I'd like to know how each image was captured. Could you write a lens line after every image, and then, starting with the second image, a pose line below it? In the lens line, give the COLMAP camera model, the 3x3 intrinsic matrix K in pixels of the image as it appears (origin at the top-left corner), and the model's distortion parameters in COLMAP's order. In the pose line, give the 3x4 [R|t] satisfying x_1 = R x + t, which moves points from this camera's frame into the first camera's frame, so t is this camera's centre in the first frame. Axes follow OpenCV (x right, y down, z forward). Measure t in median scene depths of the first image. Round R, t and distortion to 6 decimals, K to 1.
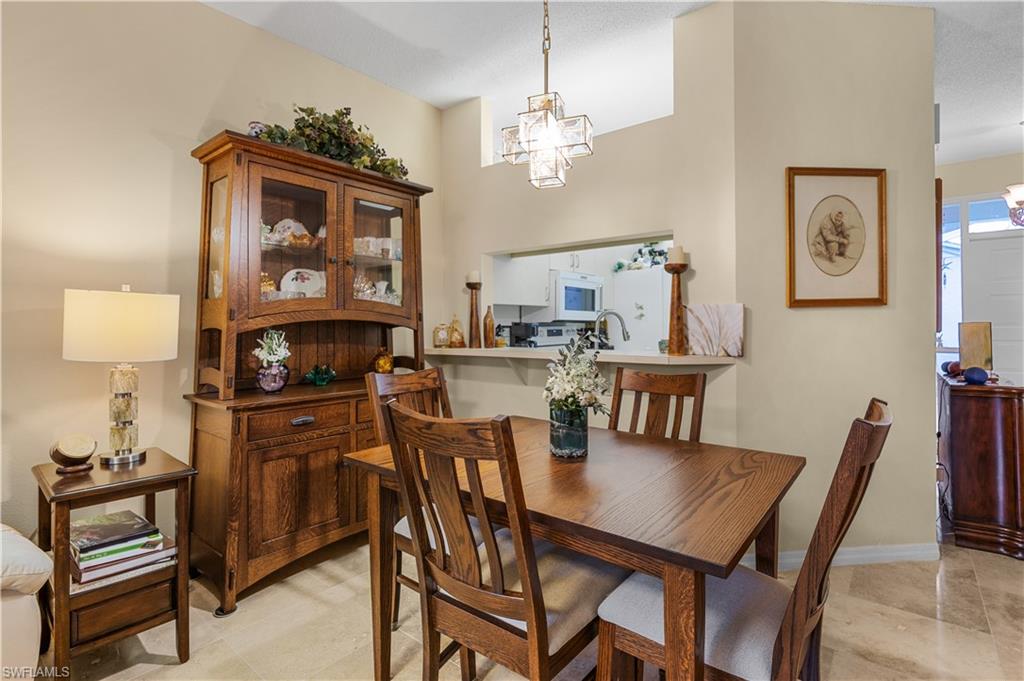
lens RADIAL K [[503.4, 0, 509.4], [0, 503.4, 322.4], [0, 0, 1]] dist [0.001491, 0.000027]
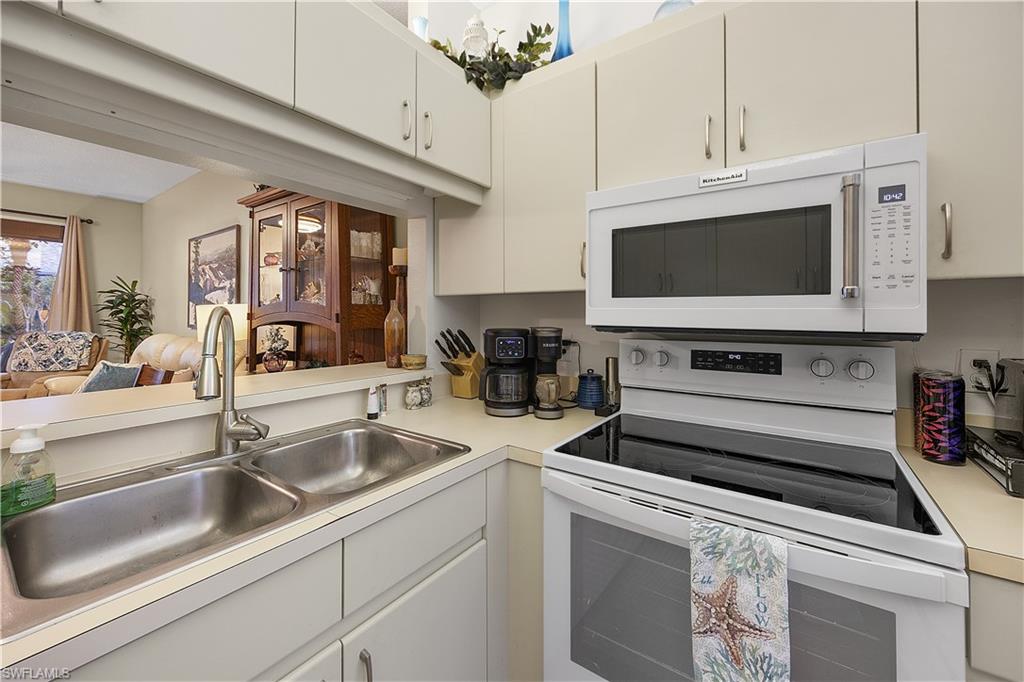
lens RADIAL K [[411.8, 0, 510.4], [0, 411.8, 310.4], [0, 0, 1]] dist [-0.007055, 0.000200]
pose [[0.074706, -0.004757, -0.997194, 0.606236], [0.005132, 0.999977, -0.004386, -0.022715], [0.997192, -0.004790, 0.074728, 1.419259]]
